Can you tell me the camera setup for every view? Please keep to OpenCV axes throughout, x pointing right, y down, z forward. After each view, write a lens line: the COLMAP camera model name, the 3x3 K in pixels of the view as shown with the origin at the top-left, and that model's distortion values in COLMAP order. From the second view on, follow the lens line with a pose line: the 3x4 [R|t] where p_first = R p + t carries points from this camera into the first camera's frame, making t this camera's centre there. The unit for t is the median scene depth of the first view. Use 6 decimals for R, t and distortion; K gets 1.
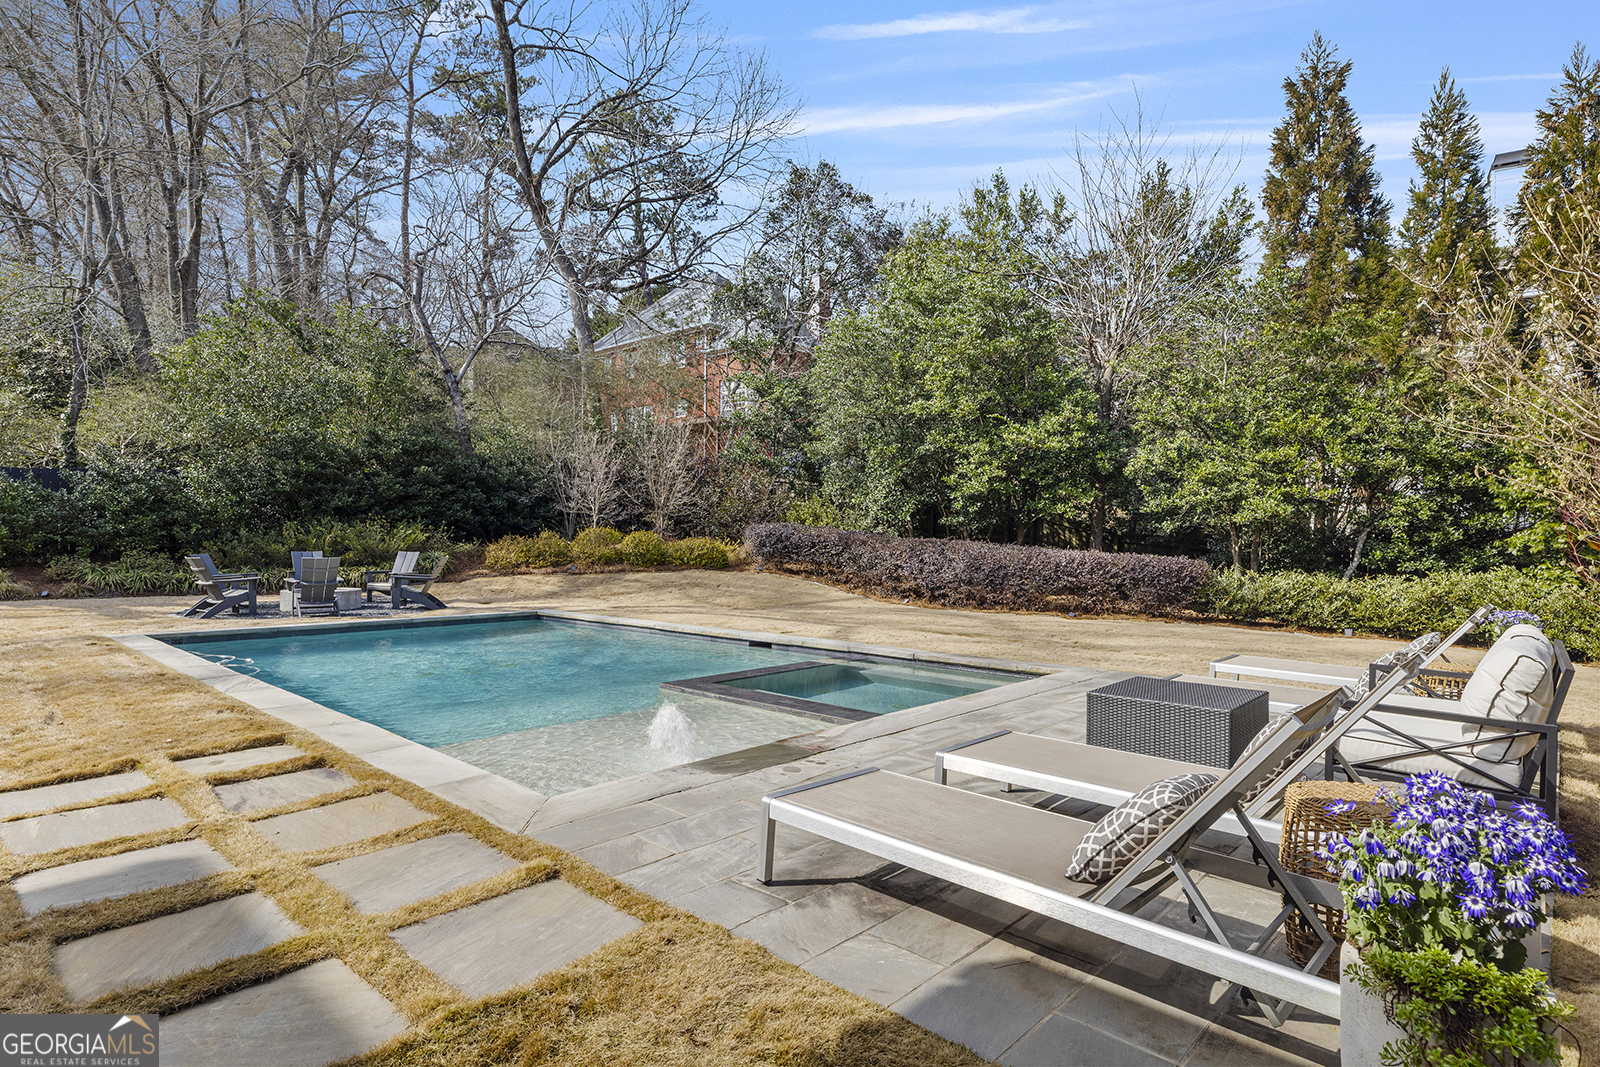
lens RADIAL K [[821.6, 0, 800.0], [0, 821.6, 533.5], [0, 0, 1]] dist [-0.004014, -0.000192]
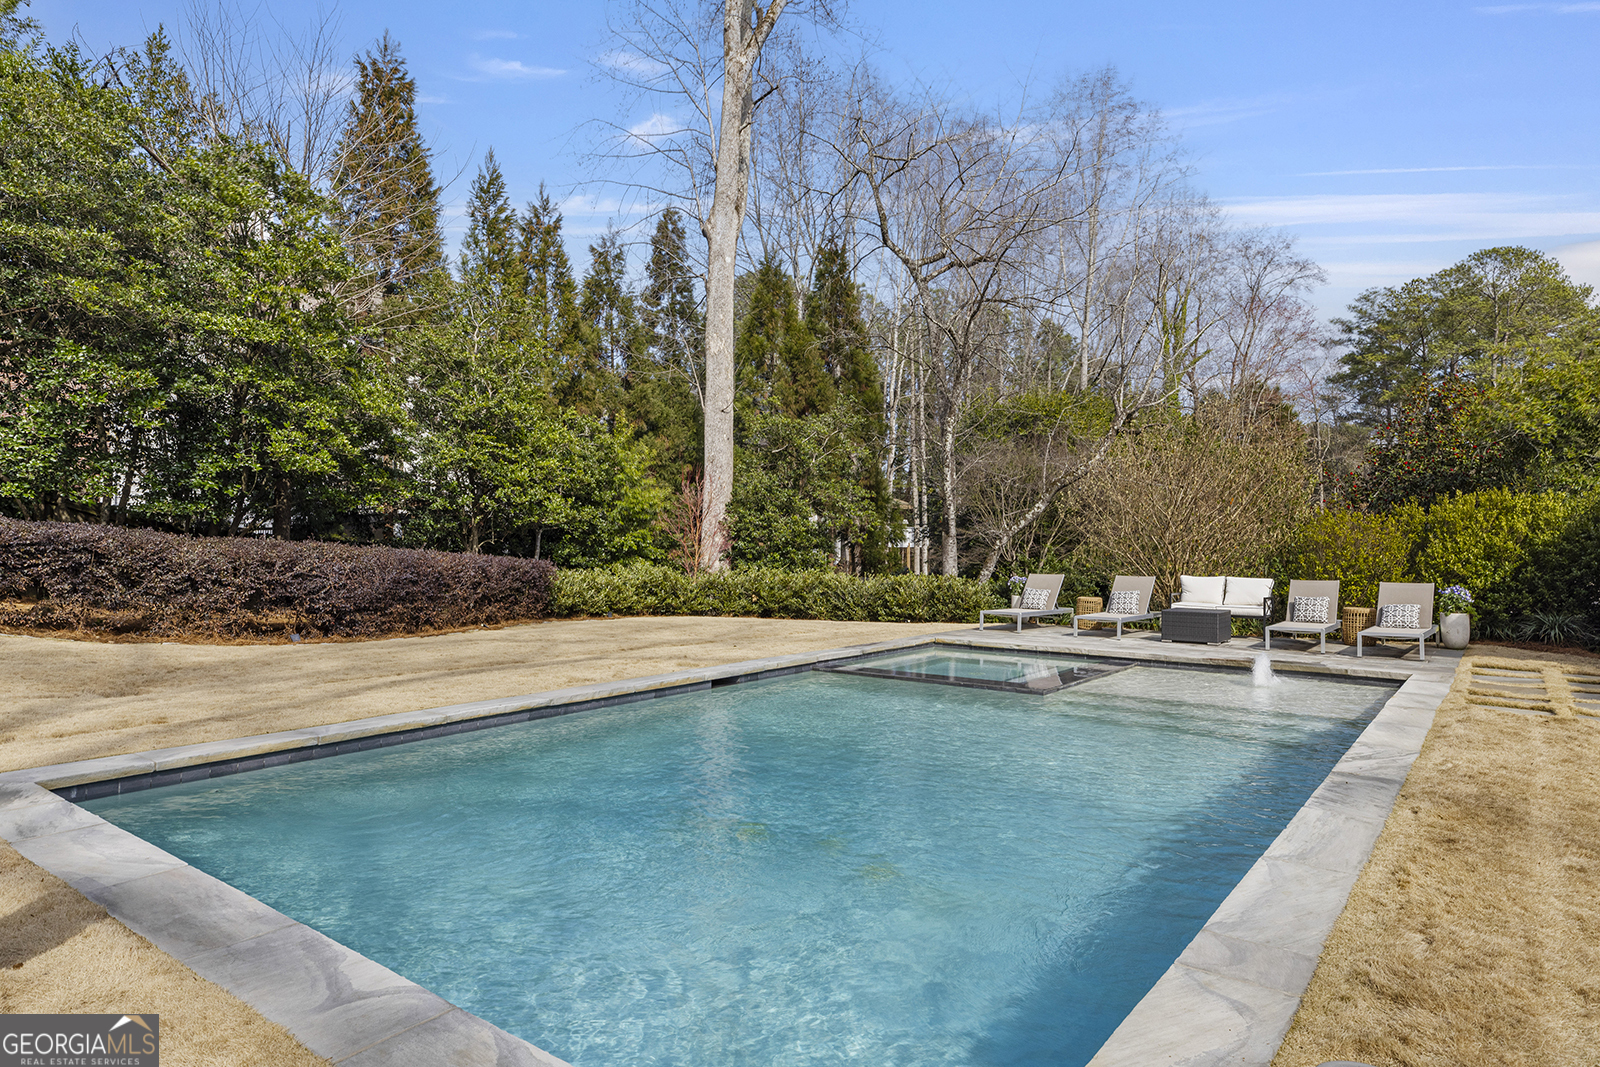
lens RADIAL K [[929.1, 0, 800.0], [0, 929.1, 533.5], [0, 0, 1]] dist [-0.001793, 0.001178]
pose [[-0.081083, 0.003035, 0.996703, -0.529772], [-0.019075, 0.999807, -0.004596, -0.001526], [-0.996525, -0.019385, -0.081010, 0.570783]]
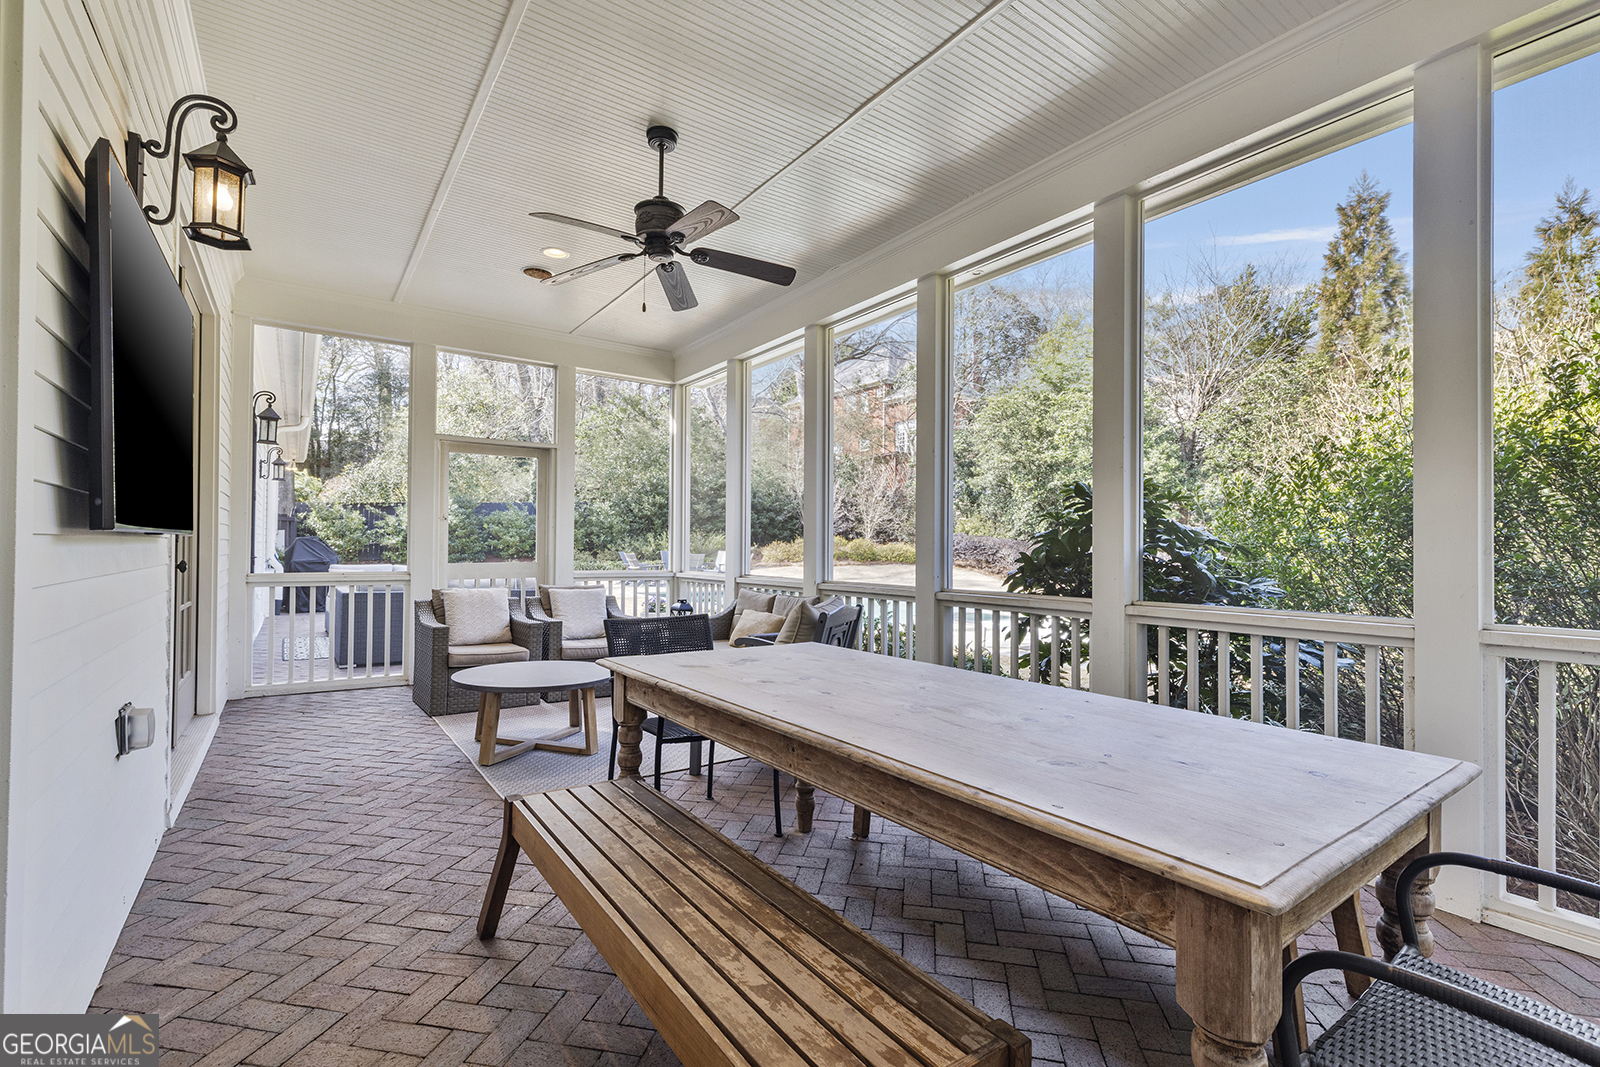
lens RADIAL K [[711.6, 0, 796.3], [0, 711.6, 541.5], [0, 0, 1]] dist [0.000262, -0.000176]
pose [[0.976949, 0.002499, -0.213459, -0.026630], [-0.002060, 0.999995, 0.002282, -0.000675], [0.213464, -0.001790, 0.976949, -0.339516]]
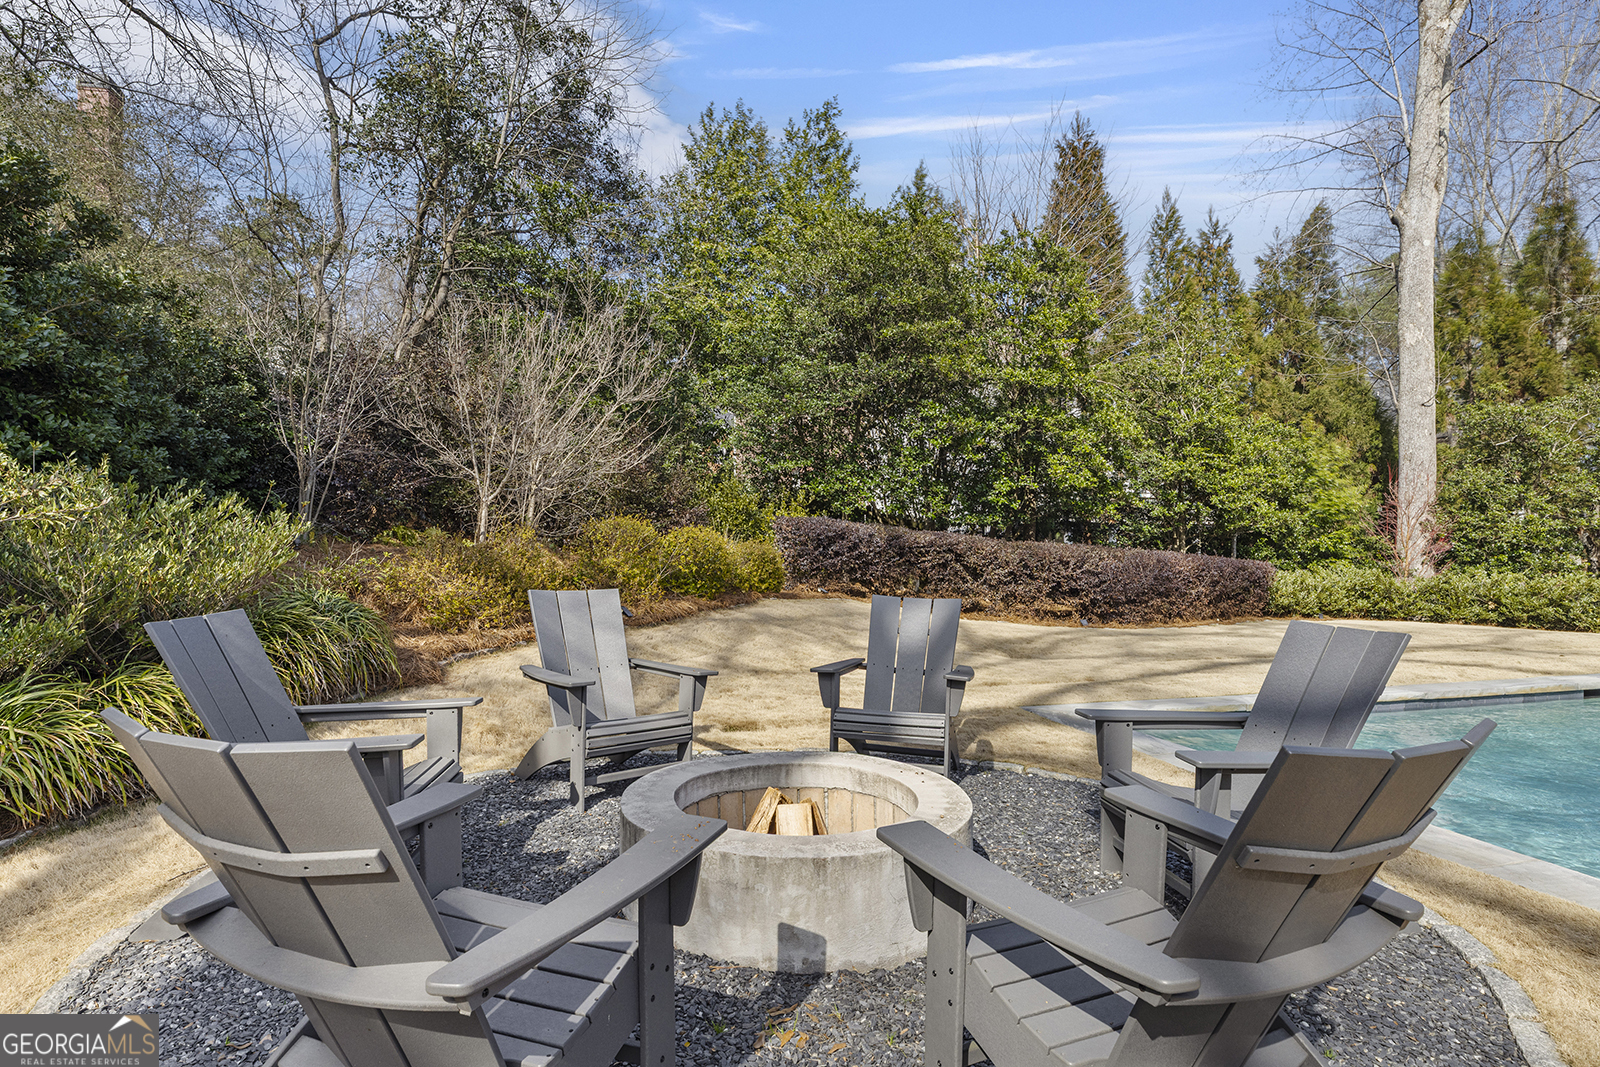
lens RADIAL K [[837.6, 0, 800.0], [0, 837.6, 533.5], [0, 0, 1]] dist [-0.002420, 0.000344]
pose [[0.533500, 0.006118, 0.845778, -0.591956], [-0.009448, 0.999955, -0.001273, 0.001592], [-0.845748, -0.007312, 0.533533, 0.684294]]
